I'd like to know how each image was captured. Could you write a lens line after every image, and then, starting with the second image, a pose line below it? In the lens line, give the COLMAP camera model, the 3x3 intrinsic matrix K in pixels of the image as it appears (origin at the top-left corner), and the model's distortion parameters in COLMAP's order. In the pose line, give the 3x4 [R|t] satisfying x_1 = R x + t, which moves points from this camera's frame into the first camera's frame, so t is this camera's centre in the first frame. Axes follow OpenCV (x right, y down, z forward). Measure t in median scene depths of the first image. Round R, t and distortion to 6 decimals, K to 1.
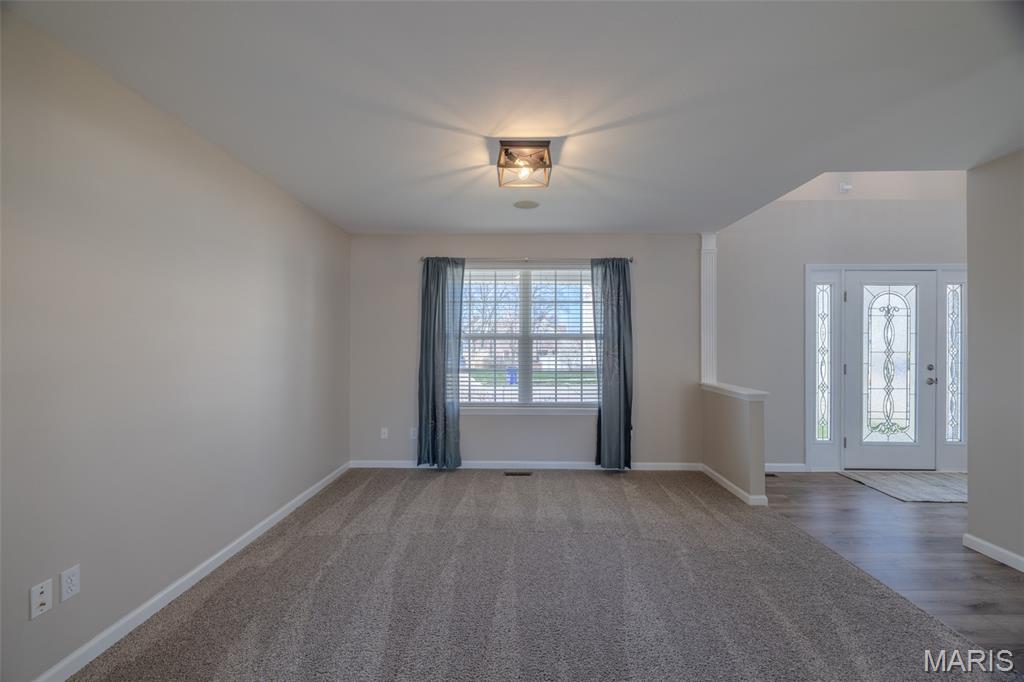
lens RADIAL K [[426.3, 0, 512.0], [0, 426.3, 343.9], [0, 0, 1]] dist [-0.003069, -0.000426]
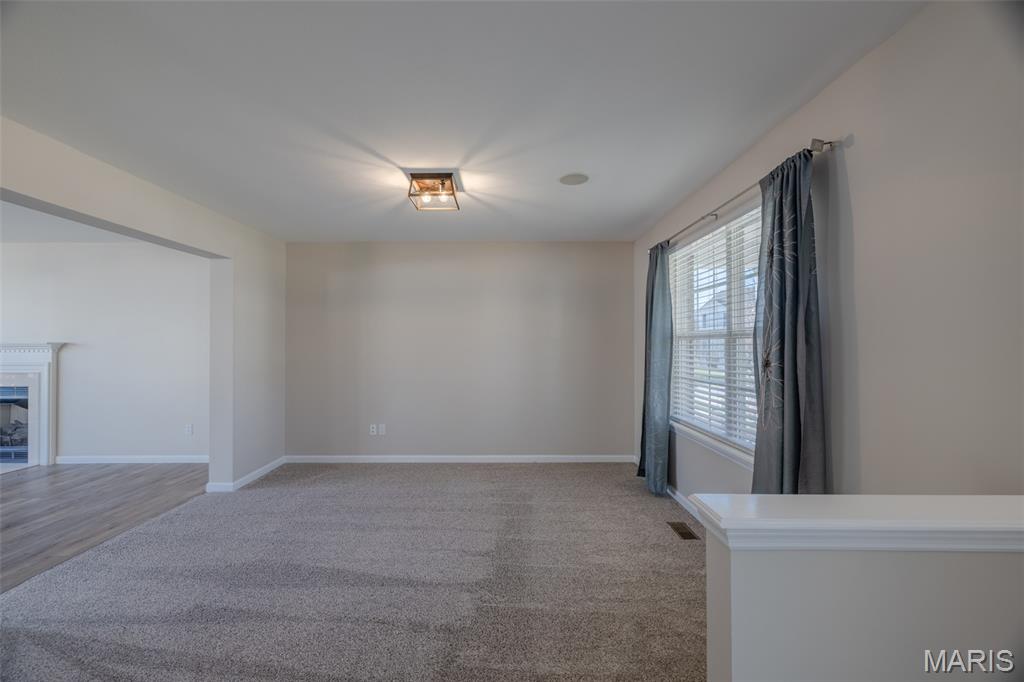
lens RADIAL K [[426.3, 0, 505.6], [0, 426.3, 337.9], [0, 0, 1]] dist [-0.003069, -0.000426]
pose [[0.014030, -0.016718, -0.999762, 0.885755], [-0.001099, 0.999859, -0.016735, 0.000763], [0.999901, 0.001334, 0.014010, 0.872236]]
